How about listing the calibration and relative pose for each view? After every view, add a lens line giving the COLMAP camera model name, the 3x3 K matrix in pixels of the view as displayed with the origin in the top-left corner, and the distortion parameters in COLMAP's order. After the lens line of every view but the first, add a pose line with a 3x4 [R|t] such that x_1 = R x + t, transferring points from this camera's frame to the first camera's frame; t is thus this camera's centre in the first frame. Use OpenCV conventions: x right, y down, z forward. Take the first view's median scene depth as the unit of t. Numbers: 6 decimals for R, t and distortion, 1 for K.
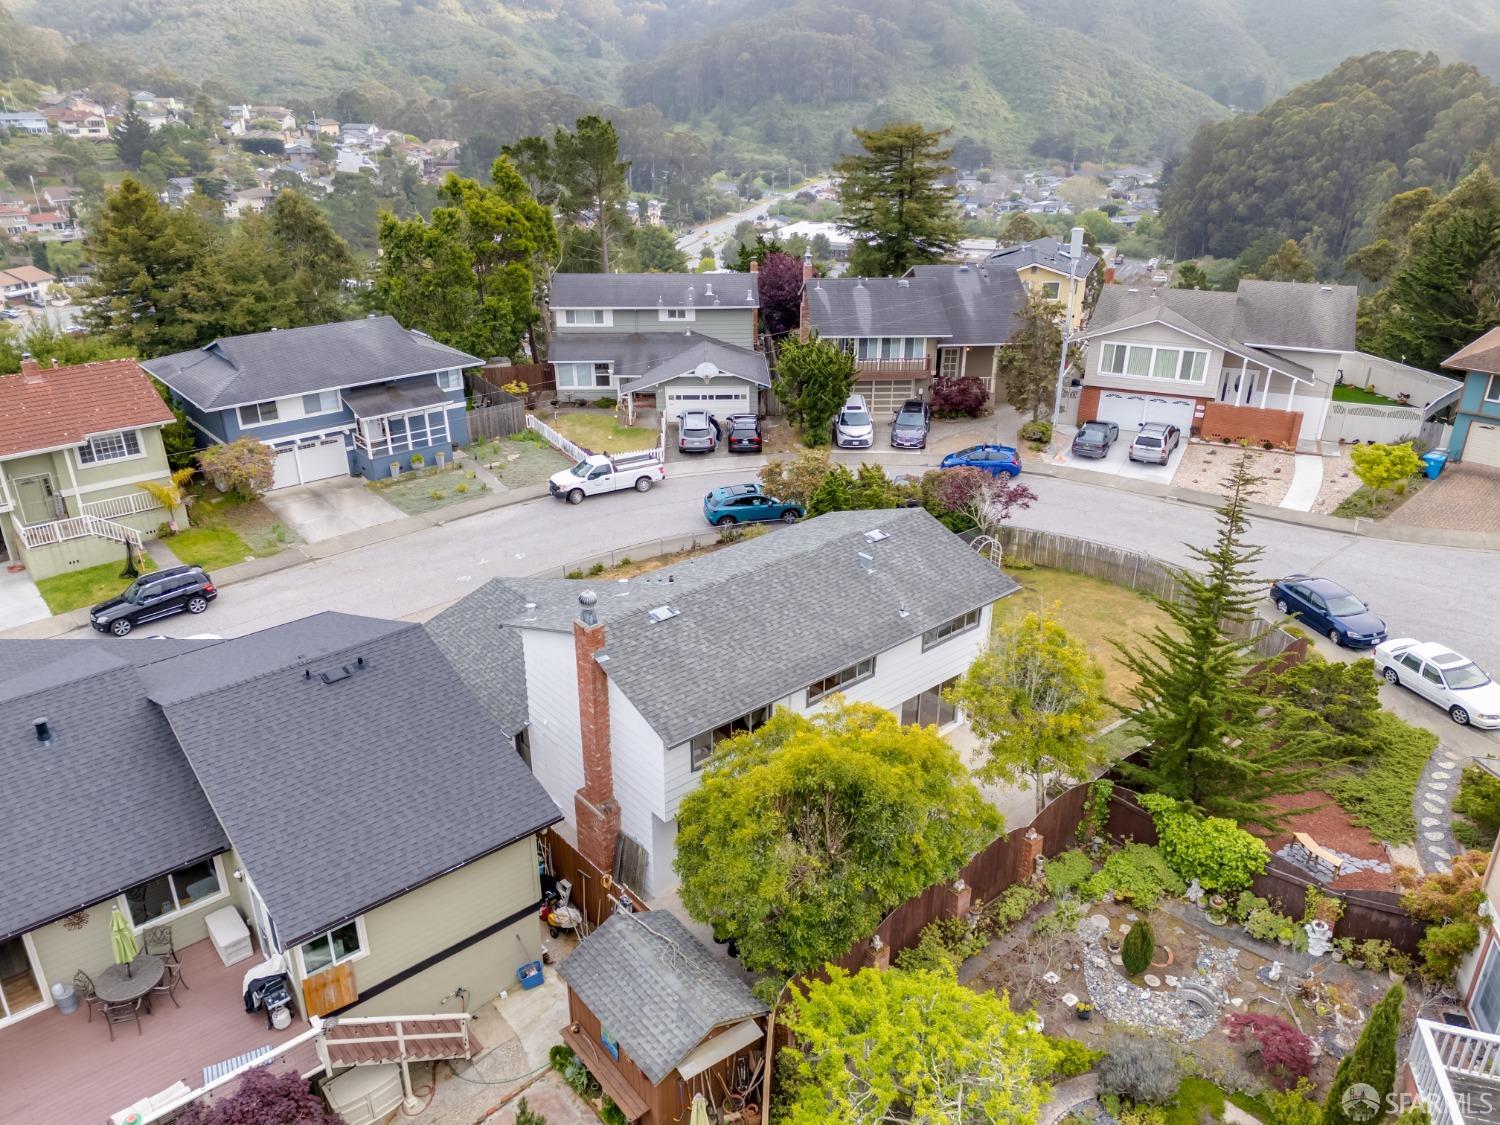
lens RADIAL K [[1093.6, 0, 753.1], [0, 1093.6, 563.5], [0, 0, 1]] dist [0.075857, -0.066625]
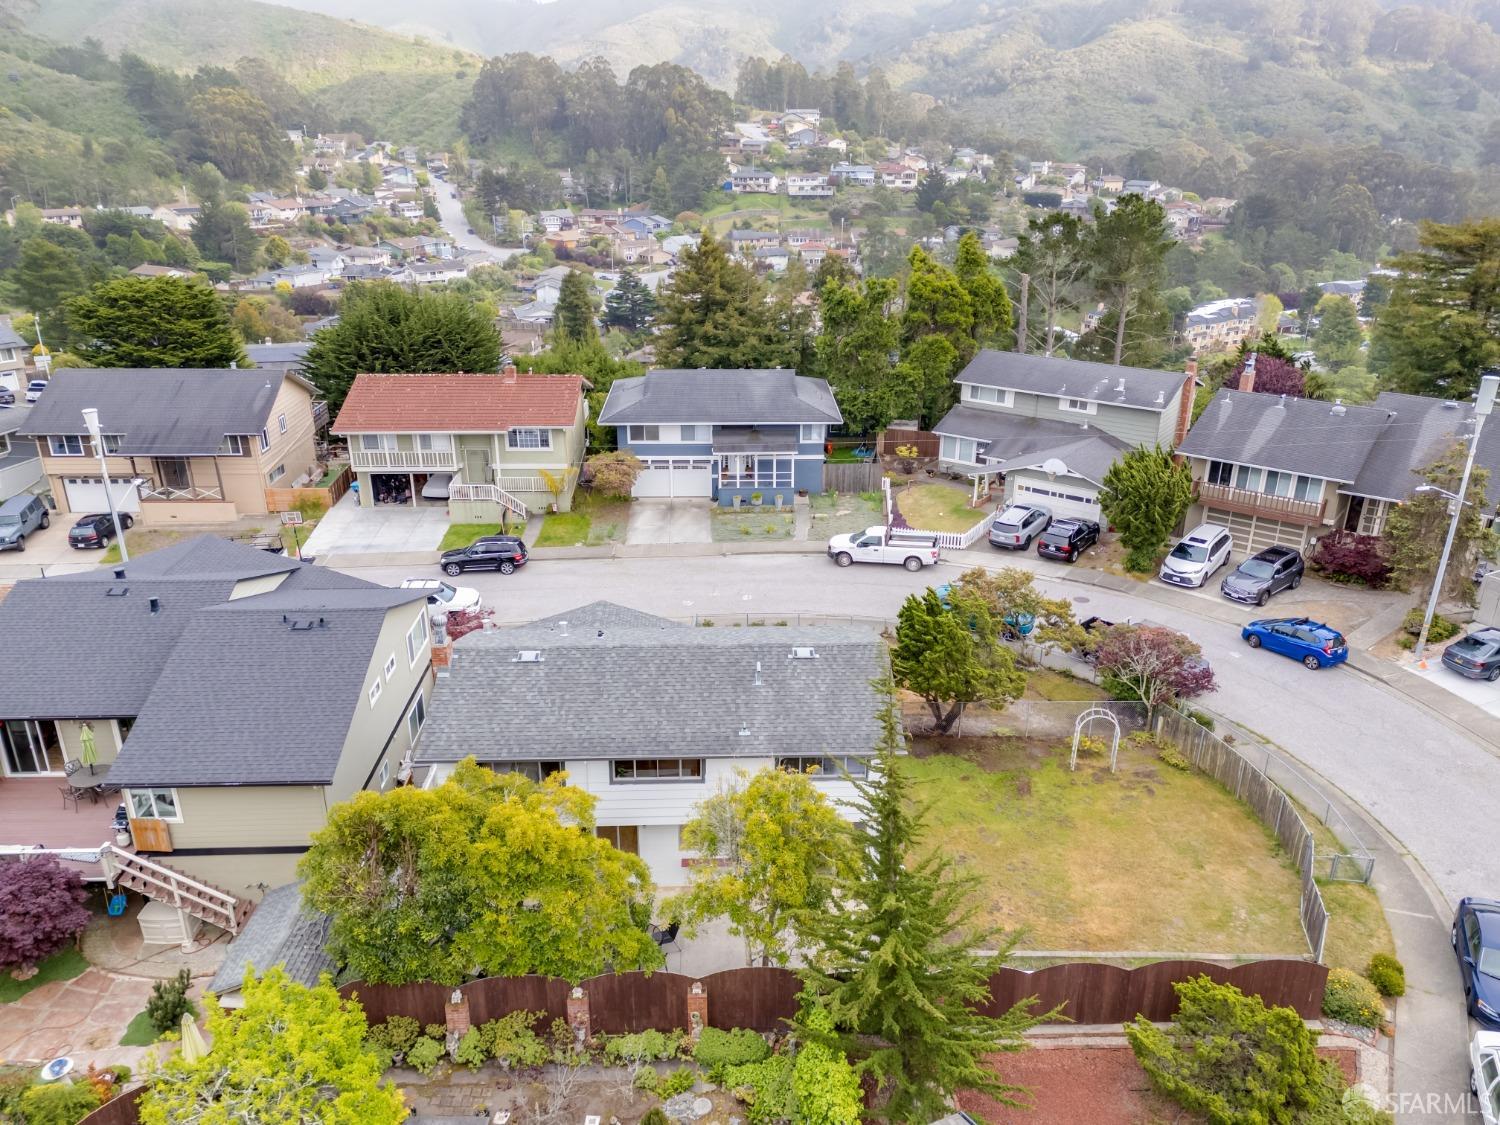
lens RADIAL K [[1093.6, 0, 753.1], [0, 1093.6, 563.5], [0, 0, 1]] dist [0.075857, -0.066625]
pose [[0.779328, 0.237672, -0.579793, 0.325187], [-0.261539, 0.964203, 0.043704, -0.069616], [0.569425, 0.117579, 0.813591, 0.090014]]
